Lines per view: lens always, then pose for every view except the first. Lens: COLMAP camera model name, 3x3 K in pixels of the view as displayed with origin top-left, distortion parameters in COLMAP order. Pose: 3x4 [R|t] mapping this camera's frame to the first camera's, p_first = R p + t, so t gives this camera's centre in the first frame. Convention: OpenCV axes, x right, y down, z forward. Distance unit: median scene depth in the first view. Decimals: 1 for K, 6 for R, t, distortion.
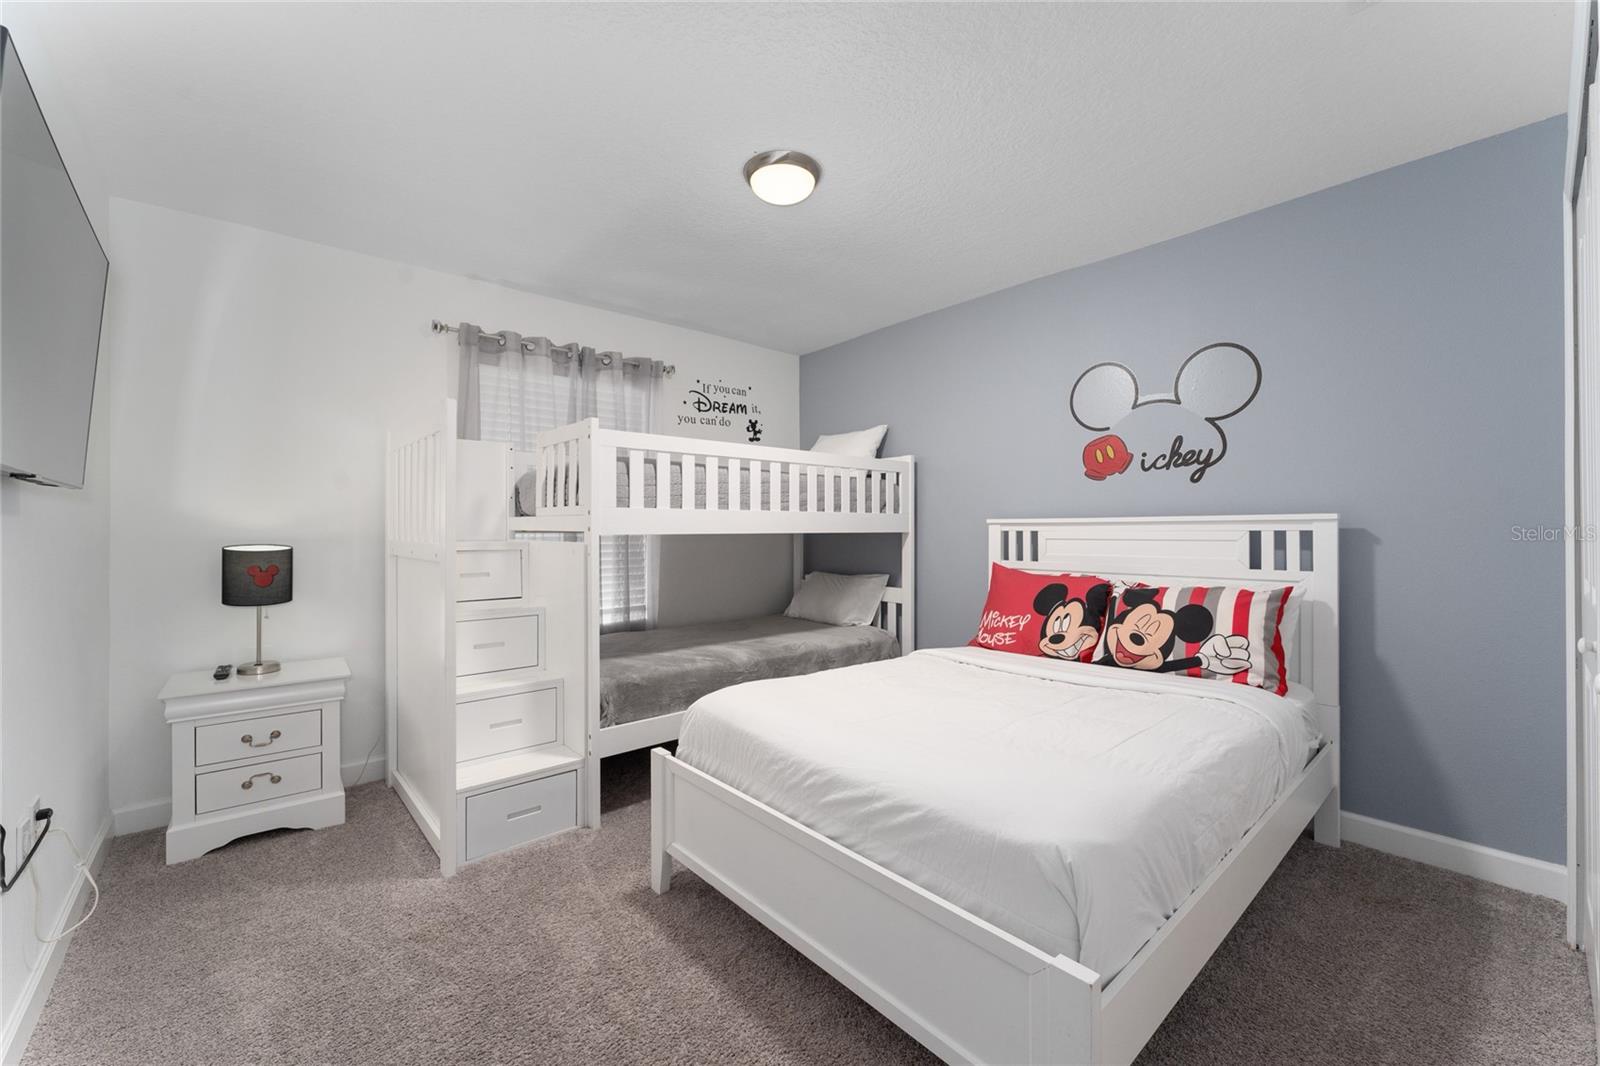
lens RADIAL K [[637.5, 0, 796.3], [0, 637.5, 531.6], [0, 0, 1]] dist [0.004414, 0.000489]
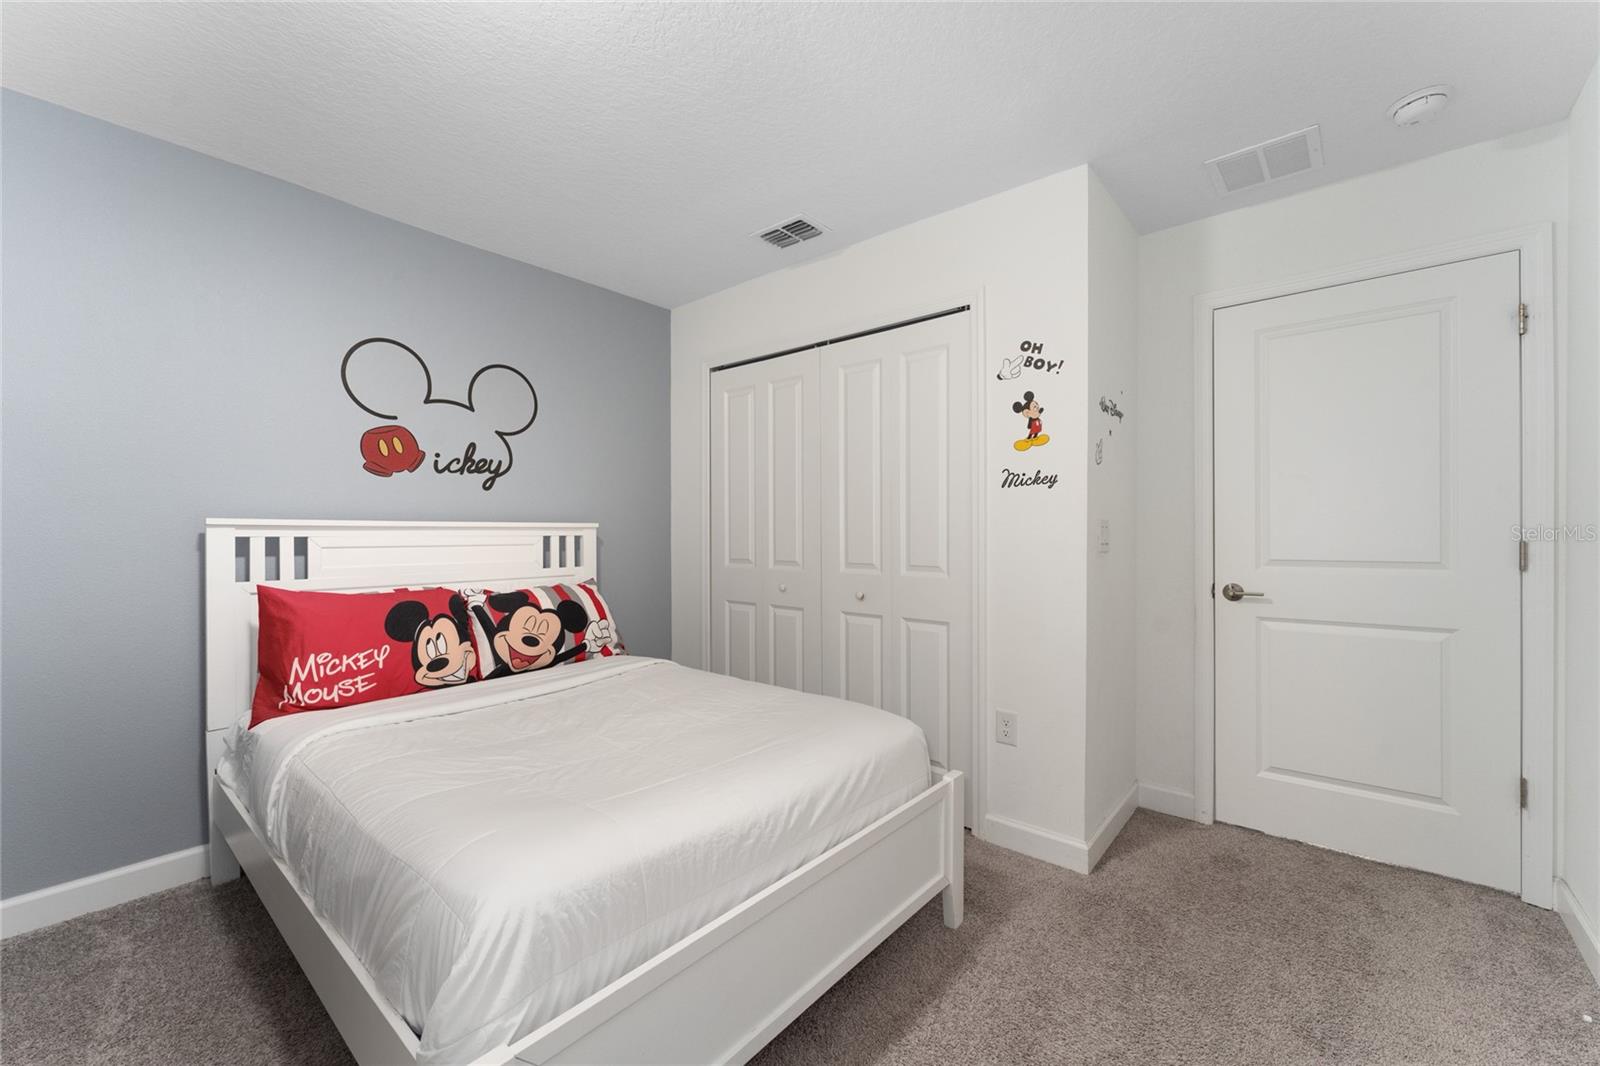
lens RADIAL K [[637.5, 0, 805.7], [0, 637.5, 537.2], [0, 0, 1]] dist [0.004414, 0.000489]
pose [[-0.153568, -0.001428, 0.988137, -0.491640], [0.004526, 0.999987, 0.002148, 0.000650], [-0.988128, 0.004802, -0.153560, 0.642894]]
